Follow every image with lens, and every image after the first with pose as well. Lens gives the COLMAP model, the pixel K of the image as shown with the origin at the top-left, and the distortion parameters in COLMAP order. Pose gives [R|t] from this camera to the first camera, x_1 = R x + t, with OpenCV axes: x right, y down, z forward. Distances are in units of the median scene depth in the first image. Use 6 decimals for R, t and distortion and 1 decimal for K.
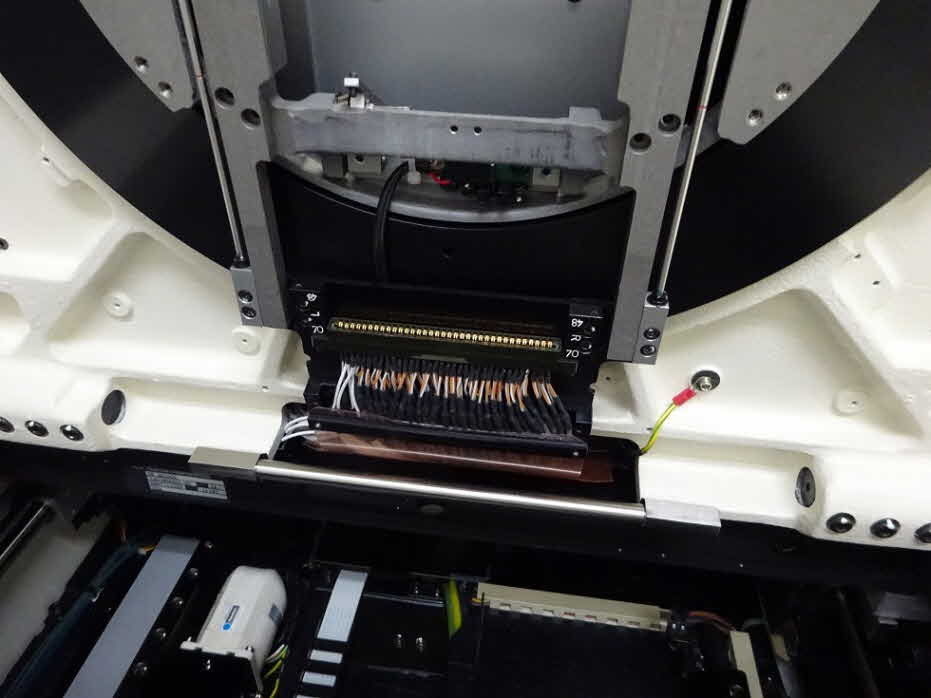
lens RADIAL K [[678.5, 0, 463.9], [0, 678.5, 351.8], [0, 0, 1]] dist [-0.002091, -0.004791]
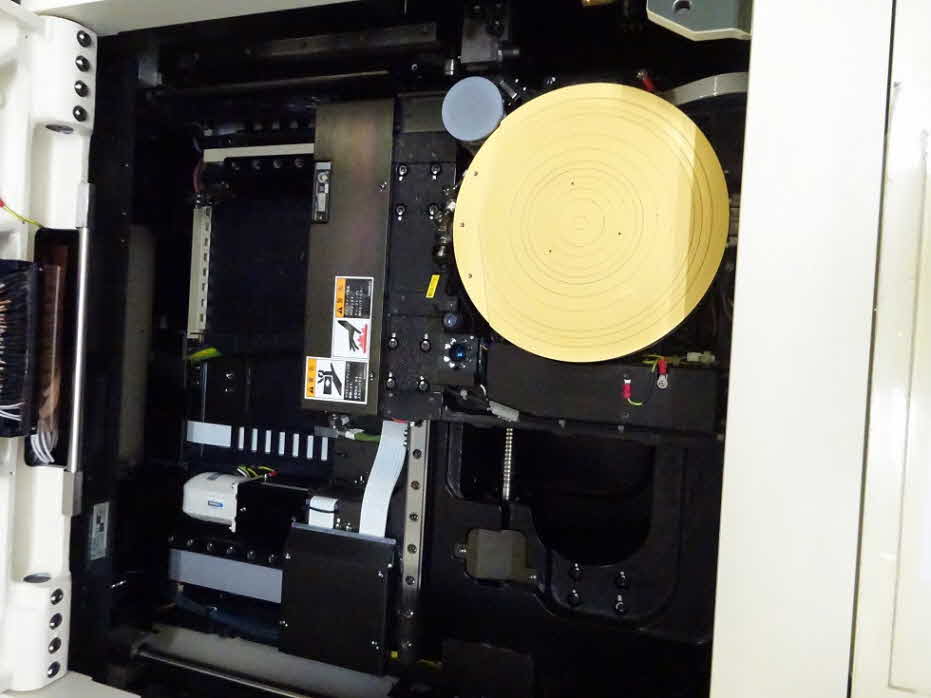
lens RADIAL K [[678.5, 0, 463.9], [0, 678.5, 351.8], [0, 0, 1]] dist [-0.002091, -0.004791]
pose [[-0.077742, -0.996933, 0.008954, -0.071418], [0.822823, -0.059088, 0.565218, 0.028225], [-0.562955, 0.051309, 0.824893, -0.512905]]
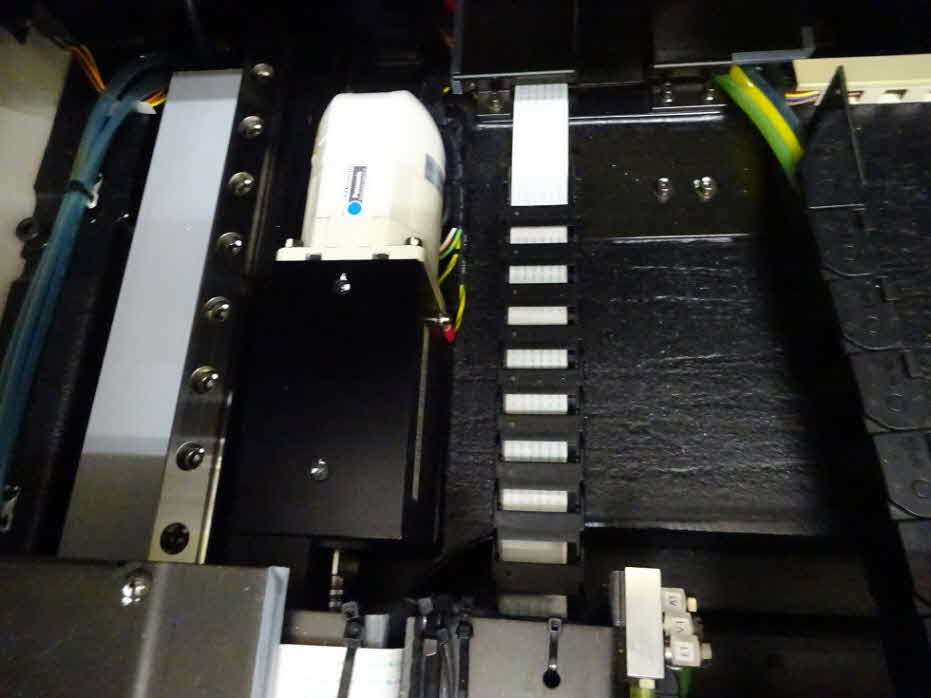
lens RADIAL K [[678.5, 0, 463.9], [0, 678.5, 351.8], [0, 0, 1]] dist [-0.002091, -0.004791]
pose [[0.986011, -0.131422, -0.102523, -0.230526], [0.166338, 0.815279, 0.554663, 0.226974], [0.010690, -0.563958, 0.825734, 0.527054]]
